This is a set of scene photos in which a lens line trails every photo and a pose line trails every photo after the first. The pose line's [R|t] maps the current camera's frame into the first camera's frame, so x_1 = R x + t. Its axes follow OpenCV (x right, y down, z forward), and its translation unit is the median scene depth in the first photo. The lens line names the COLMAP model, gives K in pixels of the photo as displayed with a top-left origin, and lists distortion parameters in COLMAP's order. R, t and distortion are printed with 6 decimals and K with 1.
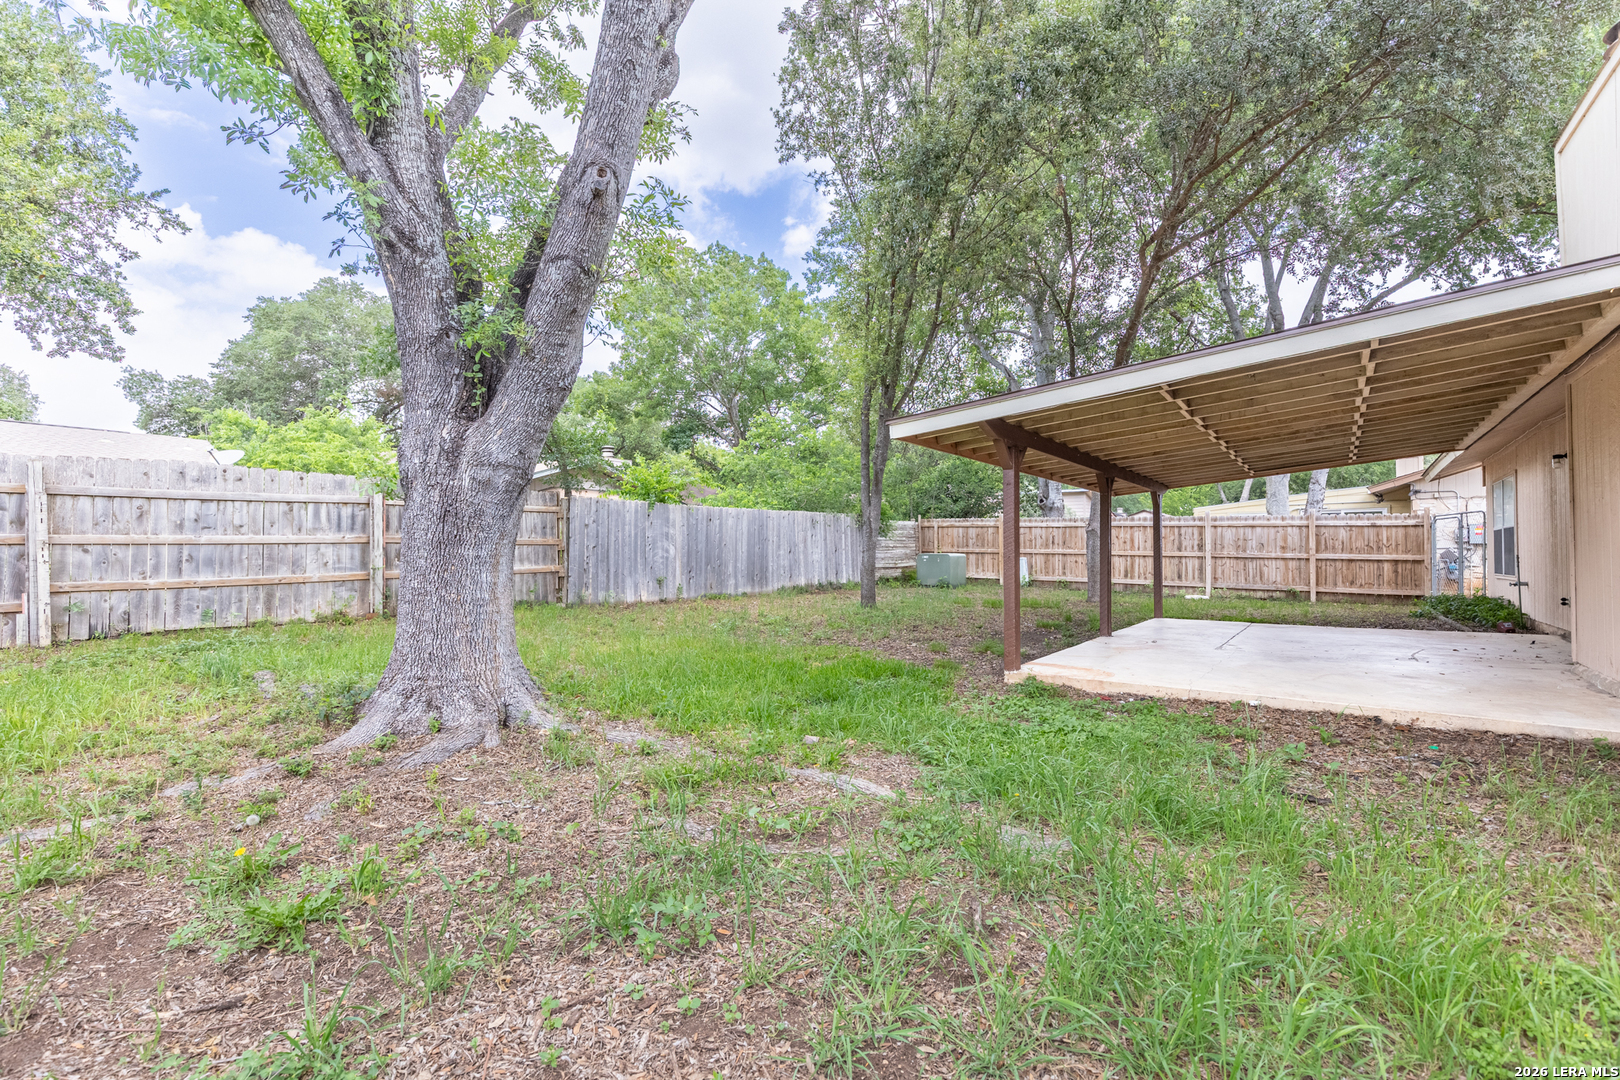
lens RADIAL K [[728.6, 0, 814.0], [0, 728.6, 536.5], [0, 0, 1]] dist [0.004932, -0.000012]
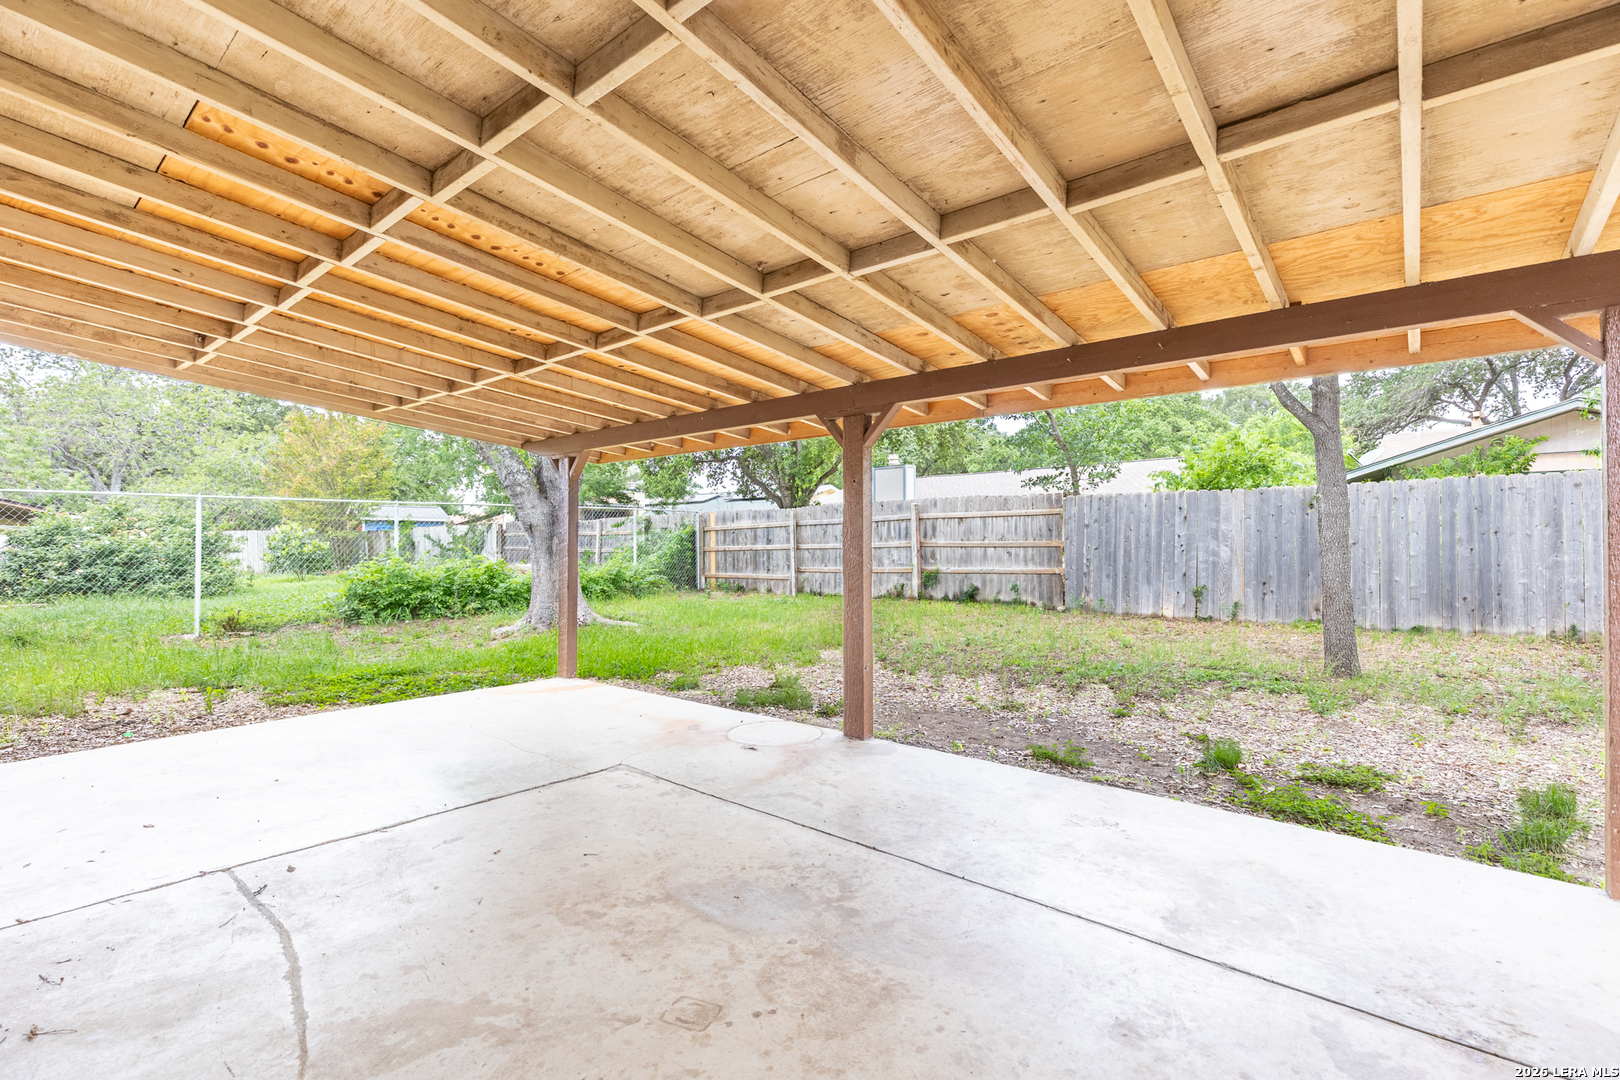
lens RADIAL K [[728.6, 0, 814.0], [0, 728.6, 536.5], [0, 0, 1]] dist [0.004932, -0.000012]
pose [[-0.082696, -0.020727, -0.996359, 0.656207], [0.018743, 0.999575, -0.022349, 0.013812], [0.996399, -0.020523, -0.082273, 0.761944]]
